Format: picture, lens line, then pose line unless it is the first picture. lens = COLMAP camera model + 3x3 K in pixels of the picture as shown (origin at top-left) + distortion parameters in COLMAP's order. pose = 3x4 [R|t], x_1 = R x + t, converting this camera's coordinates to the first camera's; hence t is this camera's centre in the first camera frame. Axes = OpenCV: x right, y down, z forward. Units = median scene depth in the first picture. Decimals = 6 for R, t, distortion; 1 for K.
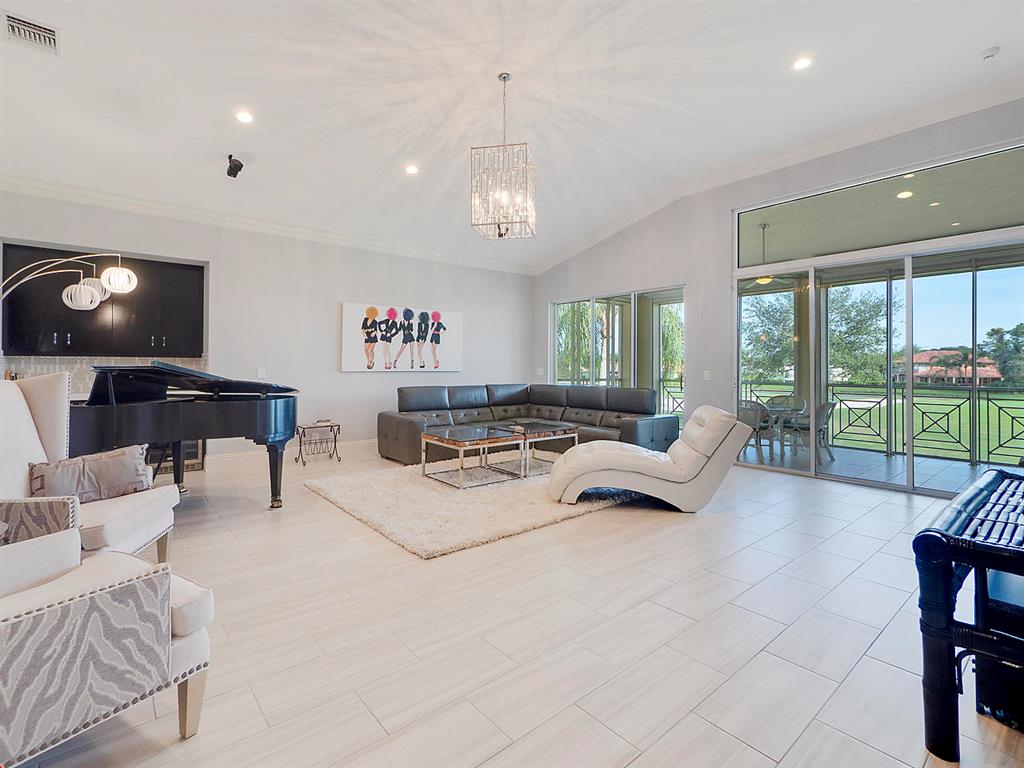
lens RADIAL K [[487.0, 0, 514.1], [0, 487.0, 361.9], [0, 0, 1]] dist [0.000101, 0.000345]
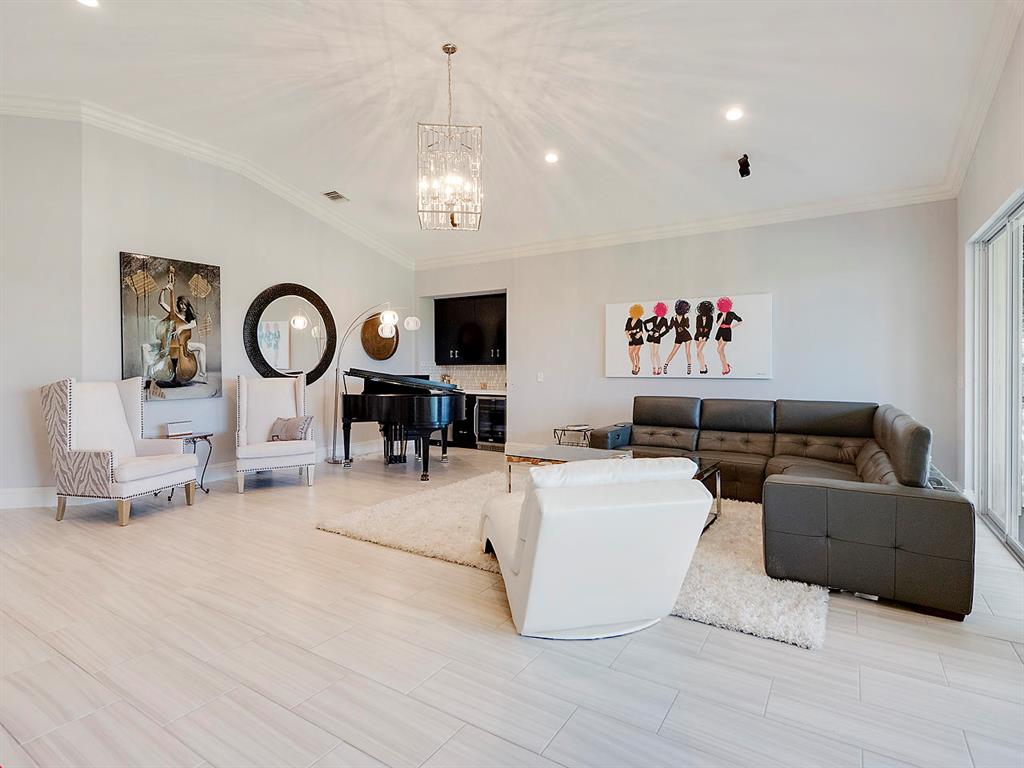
lens RADIAL K [[534.6, 0, 511.4], [0, 534.6, 369.2], [0, 0, 1]] dist [-0.000961, -0.000034]
pose [[0.300219, -0.004255, -0.953861, 0.559875], [0.007368, 0.999971, -0.002141, 0.005043], [0.953842, -0.006386, 0.300242, 0.475457]]
